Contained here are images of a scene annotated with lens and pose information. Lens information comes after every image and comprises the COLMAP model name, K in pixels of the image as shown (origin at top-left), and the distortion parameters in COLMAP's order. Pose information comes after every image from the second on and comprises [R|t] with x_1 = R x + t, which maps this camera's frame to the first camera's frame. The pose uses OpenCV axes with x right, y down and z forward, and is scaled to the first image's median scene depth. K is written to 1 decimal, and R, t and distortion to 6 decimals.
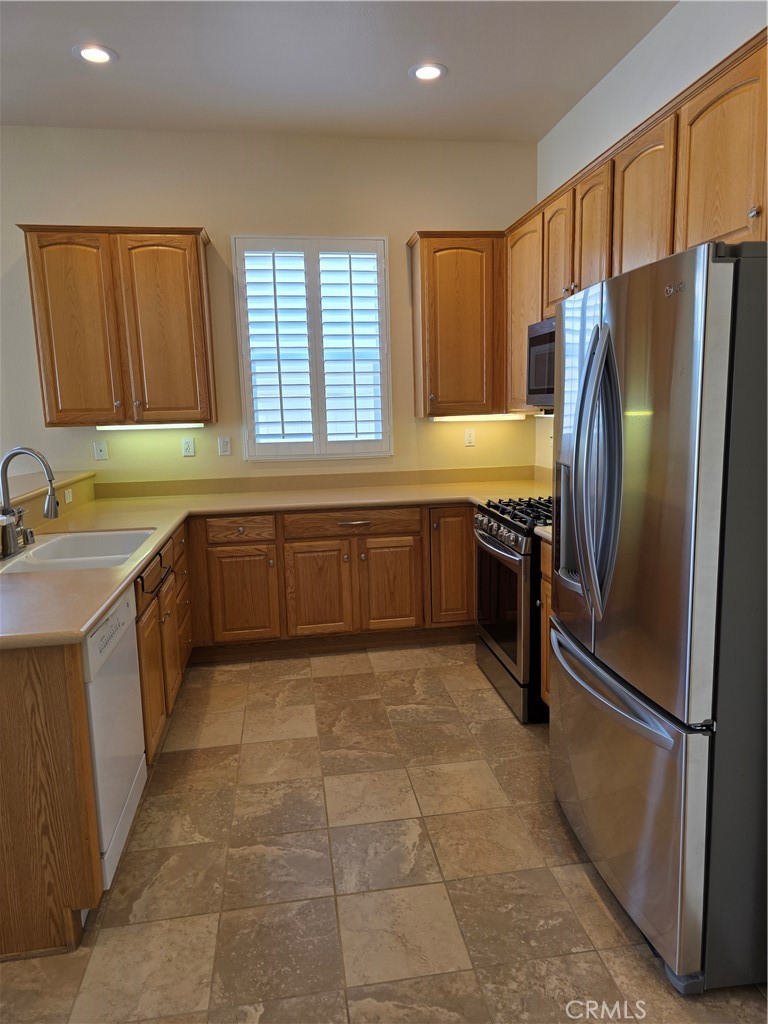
lens RADIAL K [[689.6, 0, 390.9], [0, 689.6, 514.4], [0, 0, 1]] dist [0.046017, -0.037554]
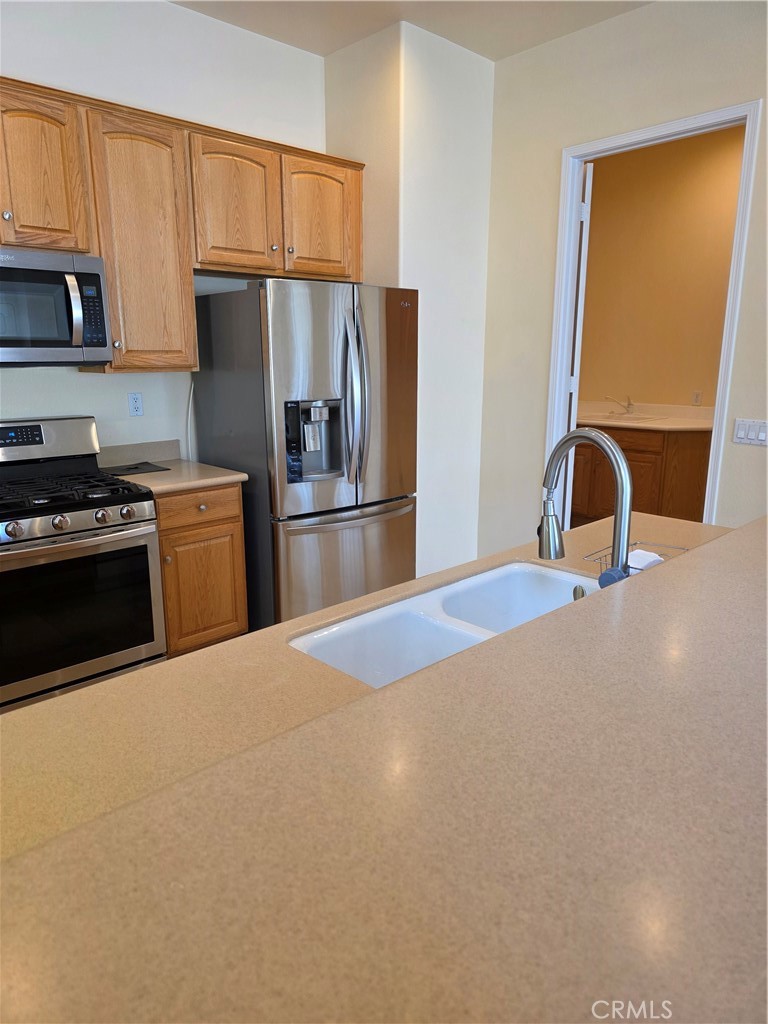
lens RADIAL K [[689.6, 0, 374.4], [0, 689.6, 516.1], [0, 0, 1]] dist [0.046017, -0.037554]
pose [[-0.567453, -0.159457, 0.807818, -0.752759], [0.152064, 0.943900, 0.293136, -0.178710], [-0.809242, 0.289181, -0.511372, 1.247081]]
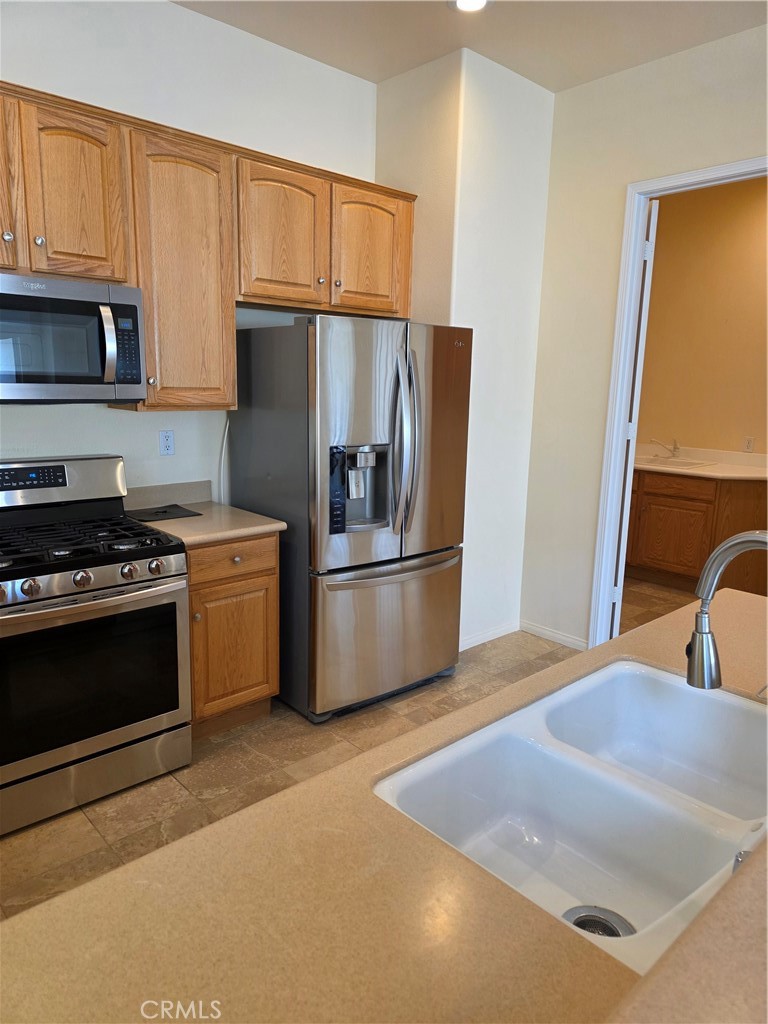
lens RADIAL K [[689.6, 0, 383.8], [0, 689.6, 514.6], [0, 0, 1]] dist [0.046017, -0.037554]
pose [[-0.559458, -0.144921, 0.816091, -0.643298], [0.126311, 0.958190, 0.256745, -0.202412], [-0.819178, 0.246720, -0.517761, 1.231374]]
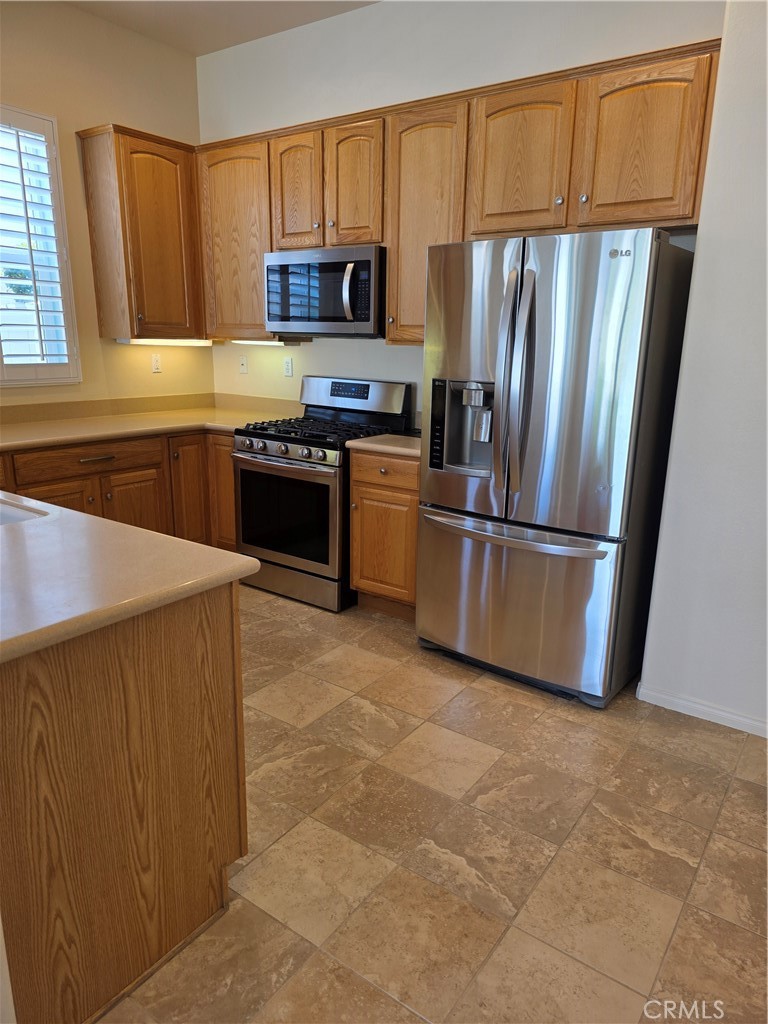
lens RADIAL K [[689.6, 0, 394.3], [0, 689.6, 522.4], [0, 0, 1]] dist [0.046017, -0.037554]
pose [[0.696884, -0.149398, 0.701451, -0.555136], [0.079034, 0.988103, 0.131930, 0.007734], [-0.712816, -0.036502, 0.700401, 0.135081]]
